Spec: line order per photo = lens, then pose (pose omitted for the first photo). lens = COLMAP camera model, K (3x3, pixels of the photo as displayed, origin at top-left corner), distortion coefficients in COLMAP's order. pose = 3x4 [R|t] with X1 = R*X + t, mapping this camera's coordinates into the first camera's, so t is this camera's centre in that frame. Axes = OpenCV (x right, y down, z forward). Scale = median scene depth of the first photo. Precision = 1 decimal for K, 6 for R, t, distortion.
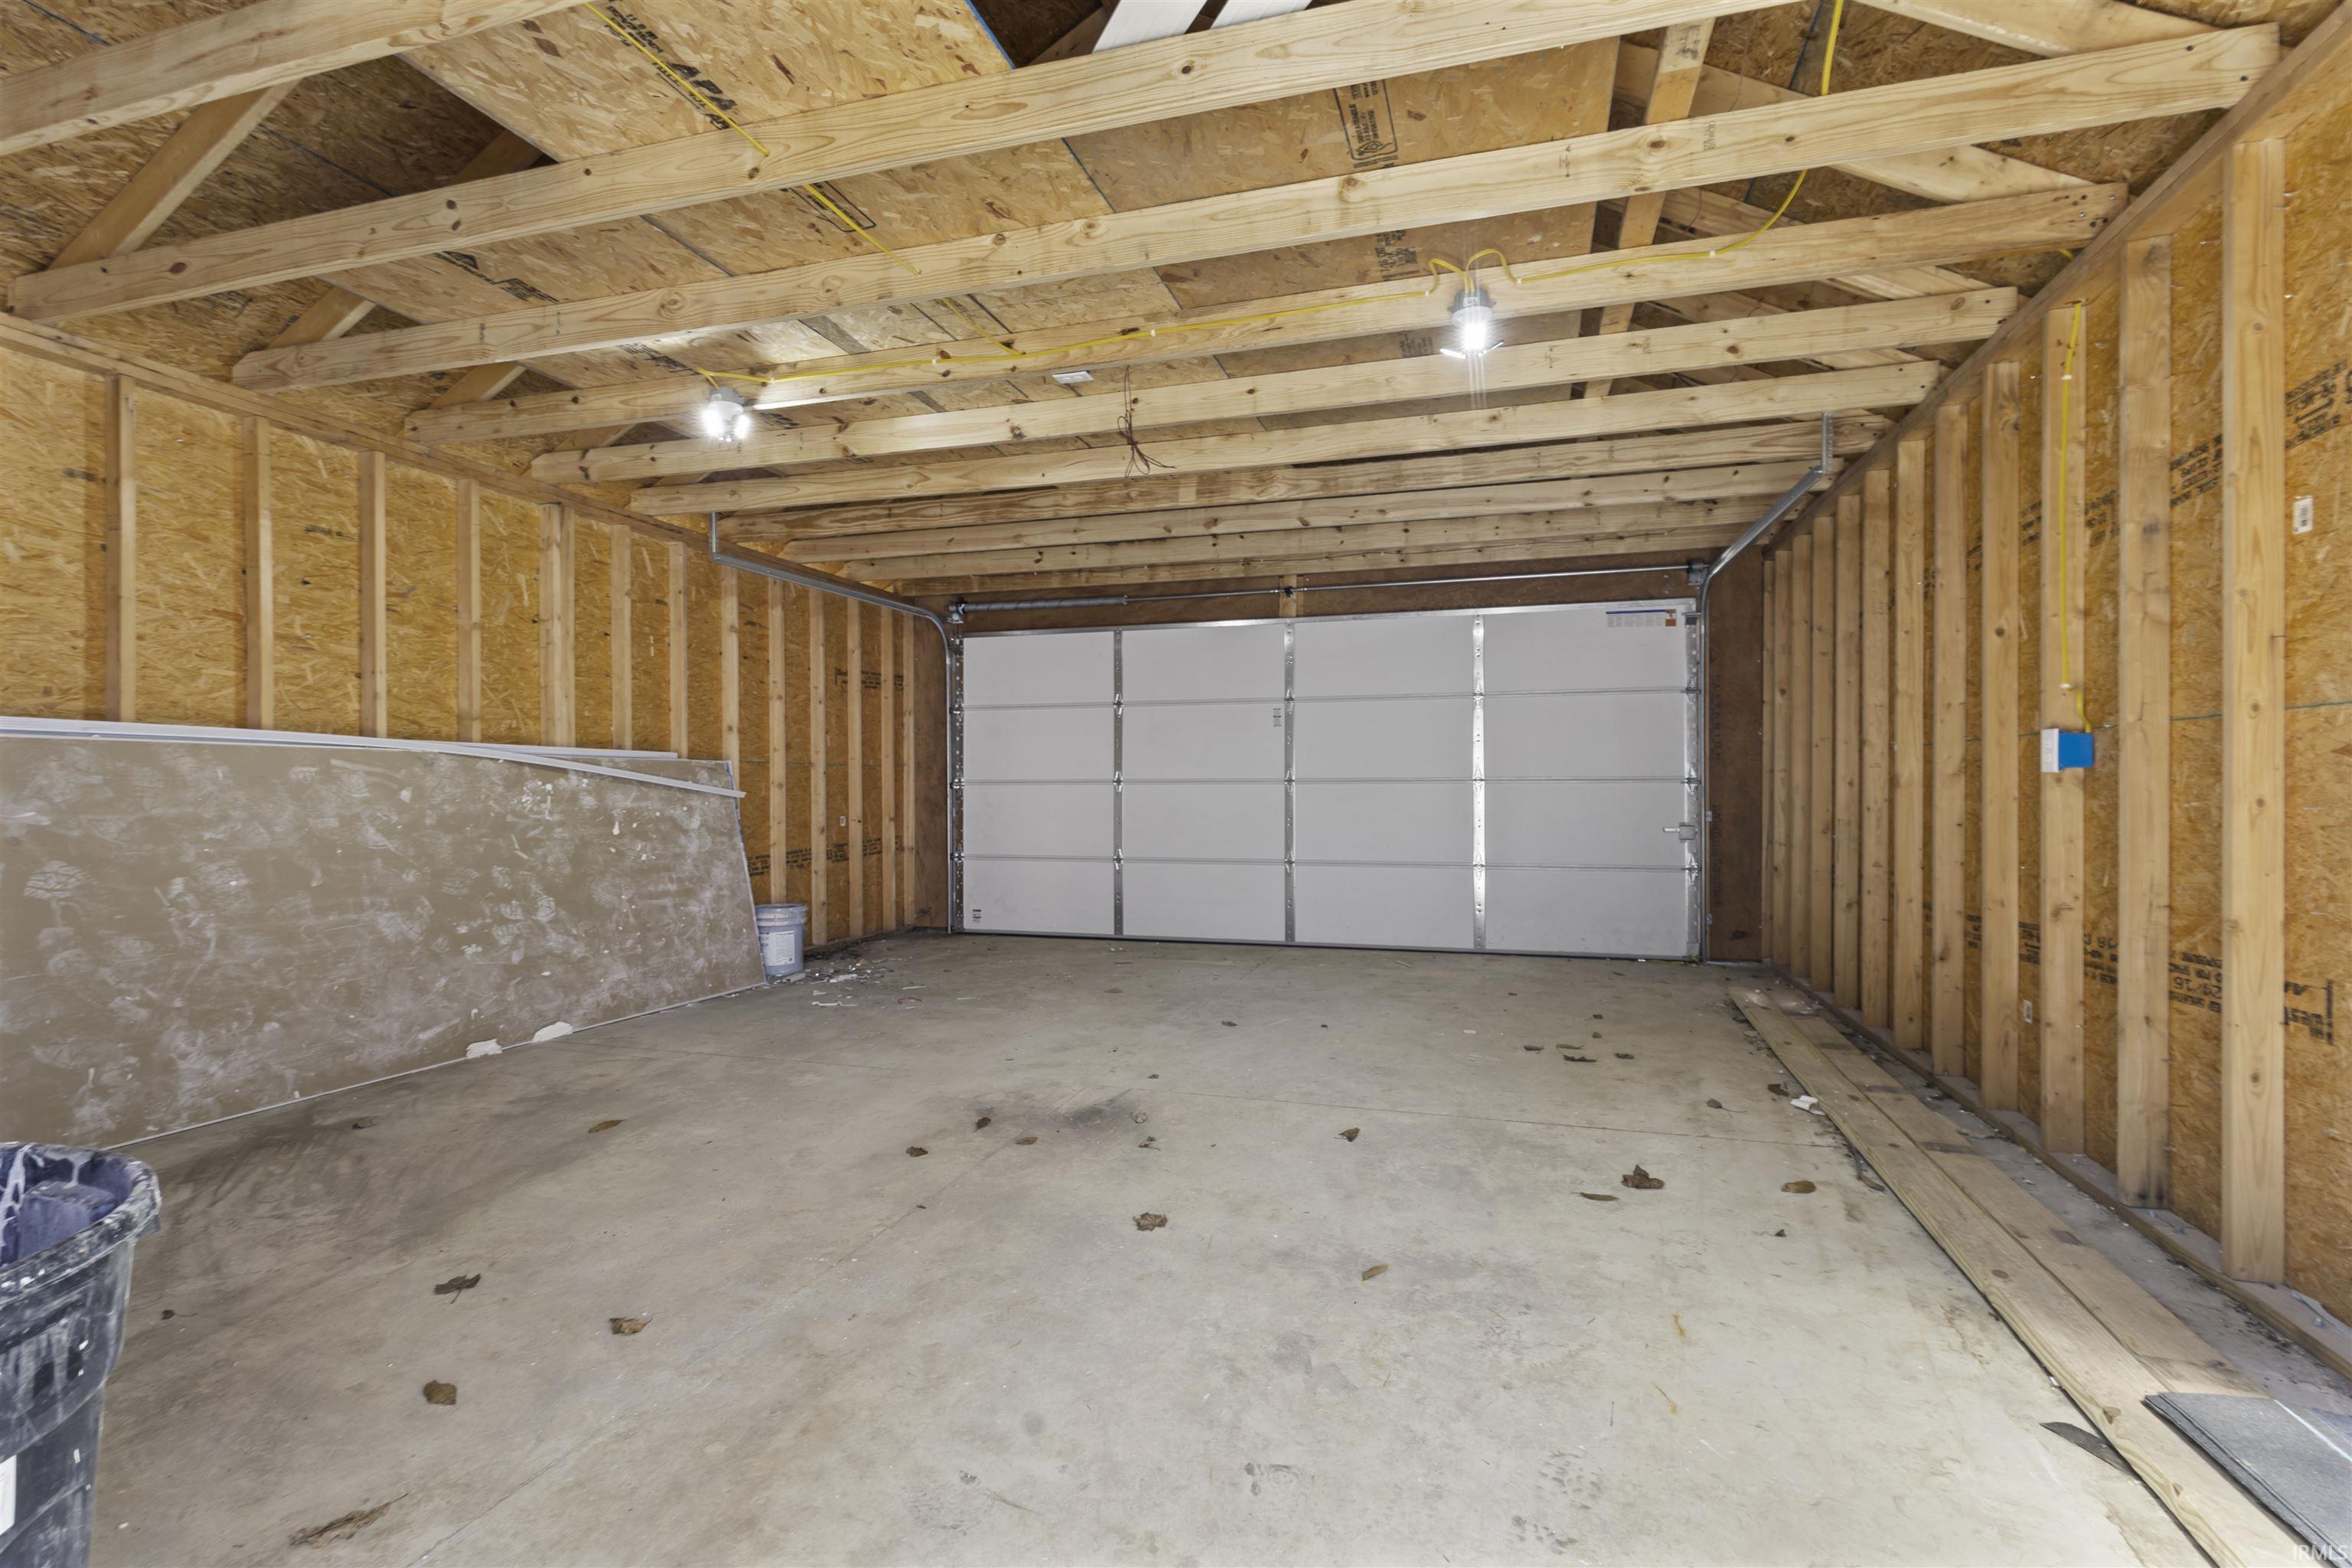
lens RADIAL K [[1100.8, 0, 1174.5], [0, 1100.8, 815.9], [0, 0, 1]] dist [-0.000615, 0.000454]
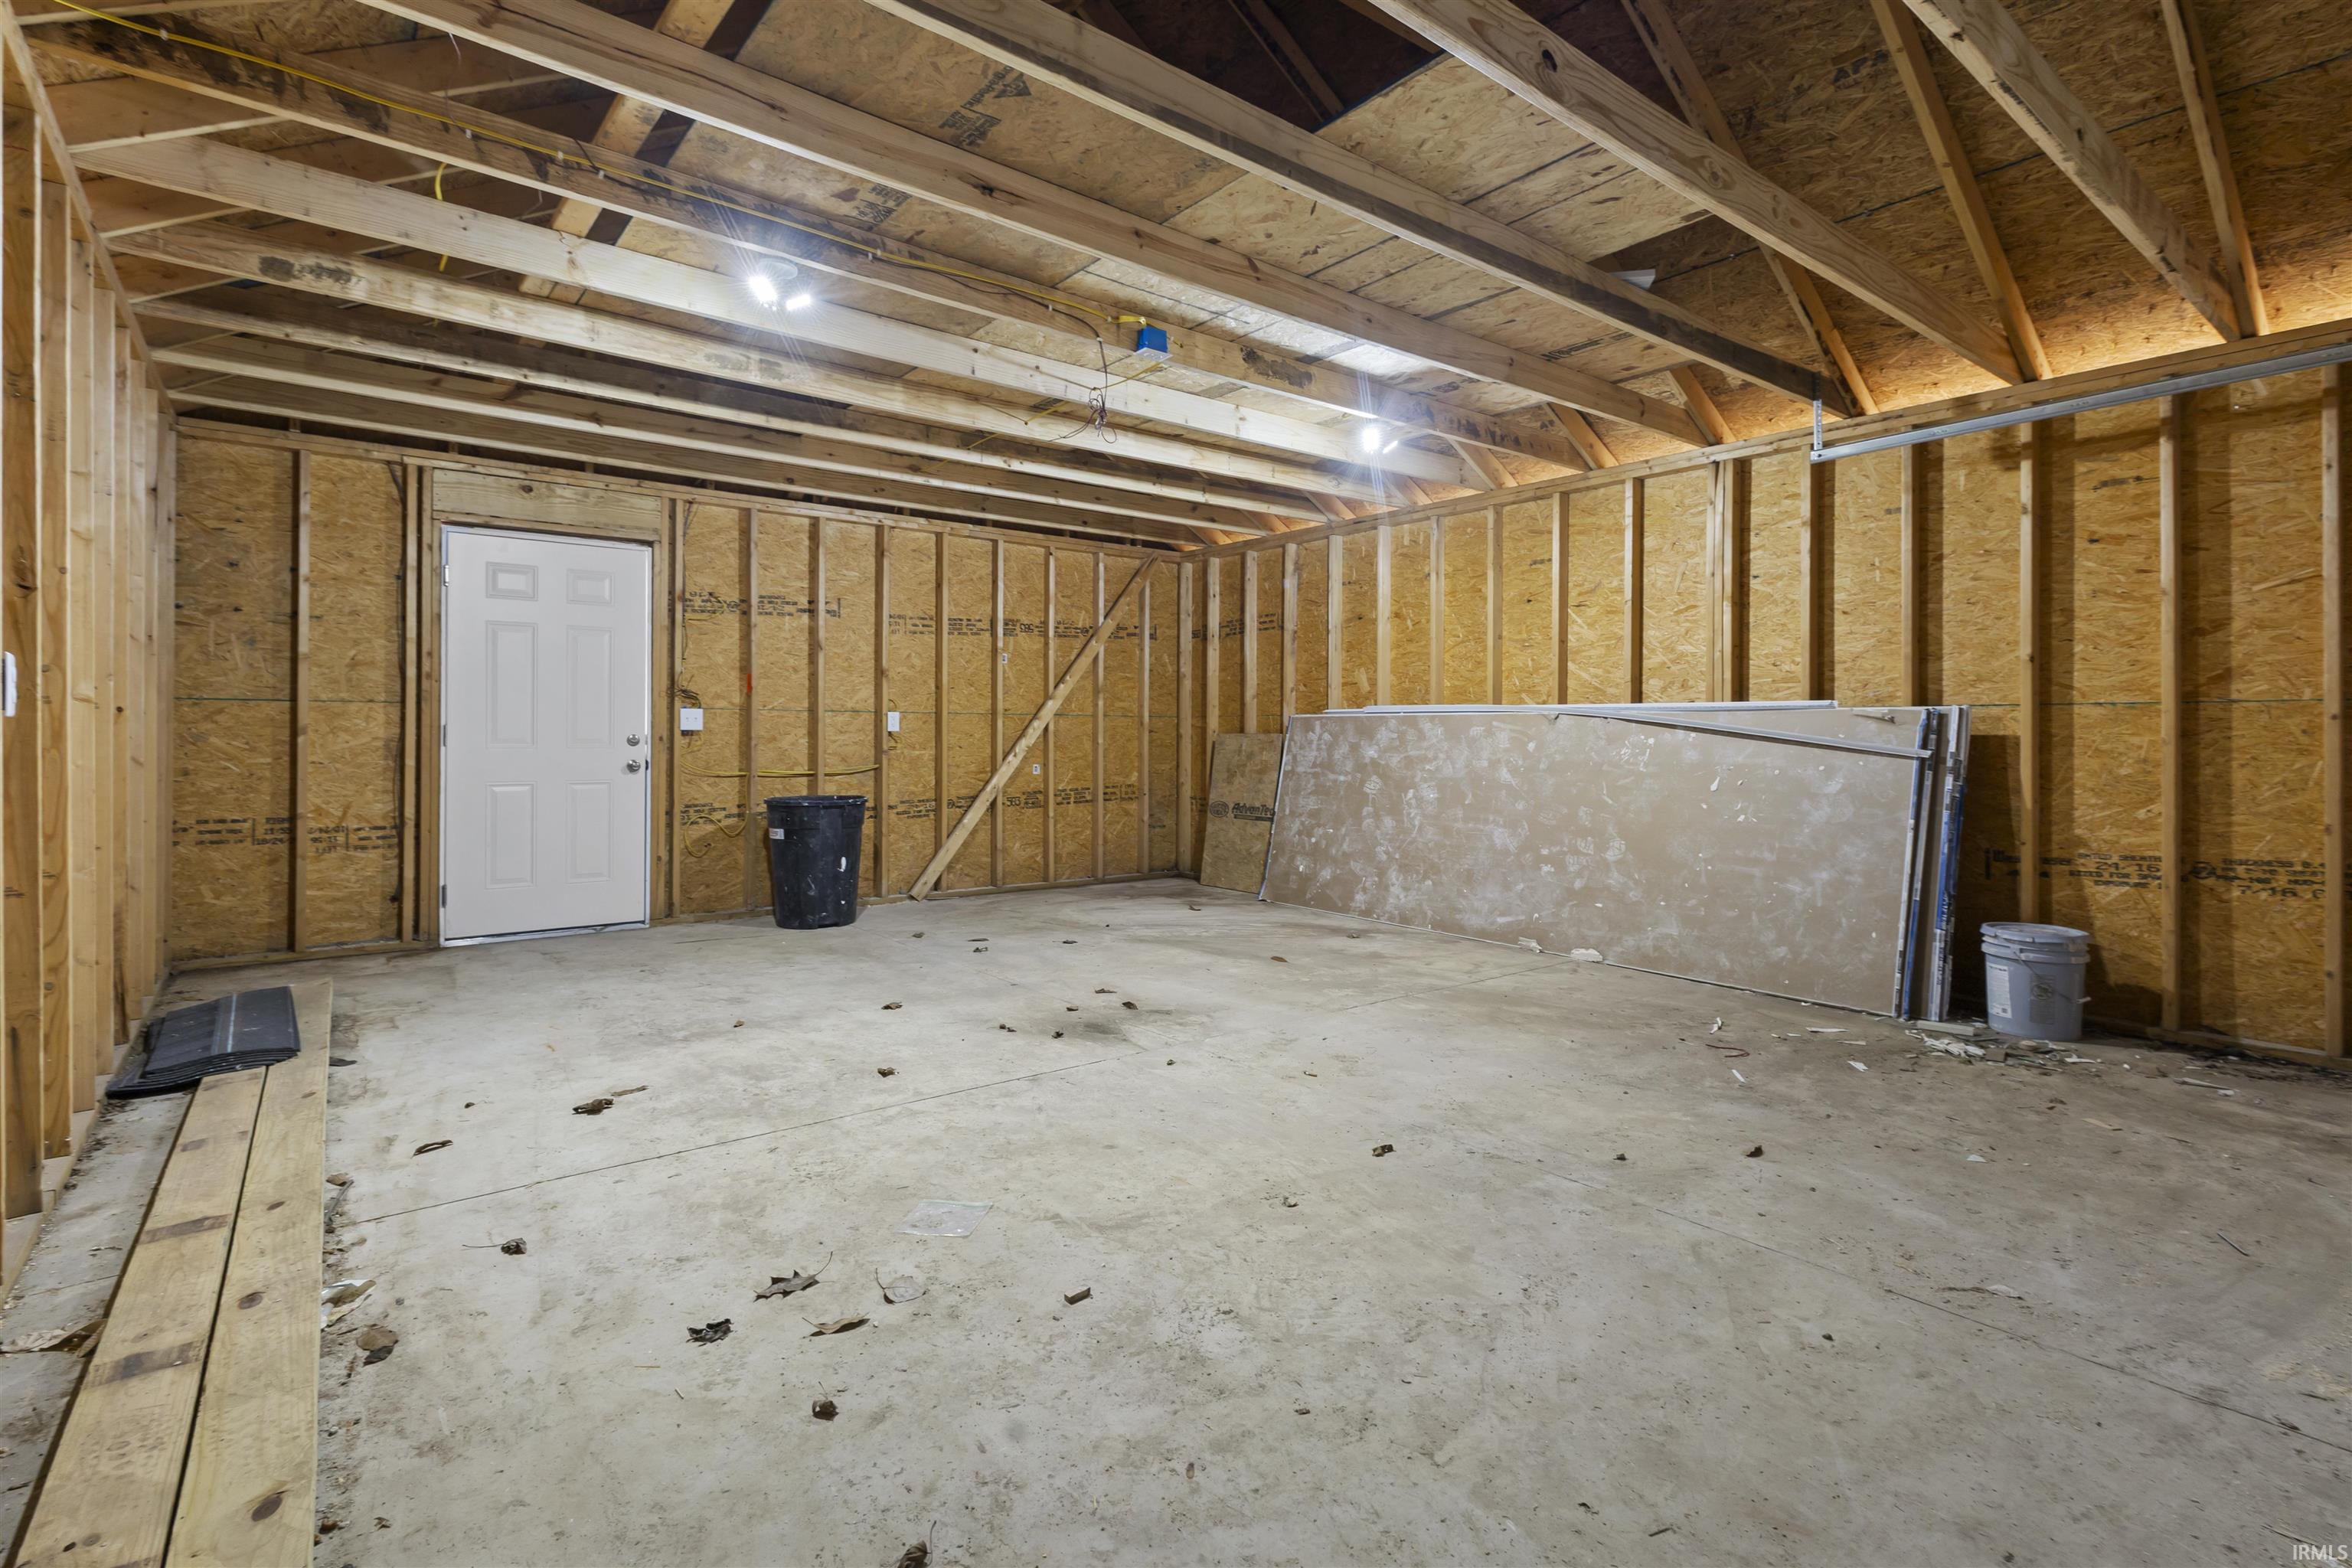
lens RADIAL K [[1106.2, 0, 1175.5], [0, 1106.2, 737.3], [0, 0, 1]] dist [0.001734, 0.000142]
pose [[-0.570059, -0.001531, -0.821602, 0.734818], [-0.024896, 0.999571, 0.015411, -0.043459], [0.821226, 0.029240, -0.569853, 1.536489]]
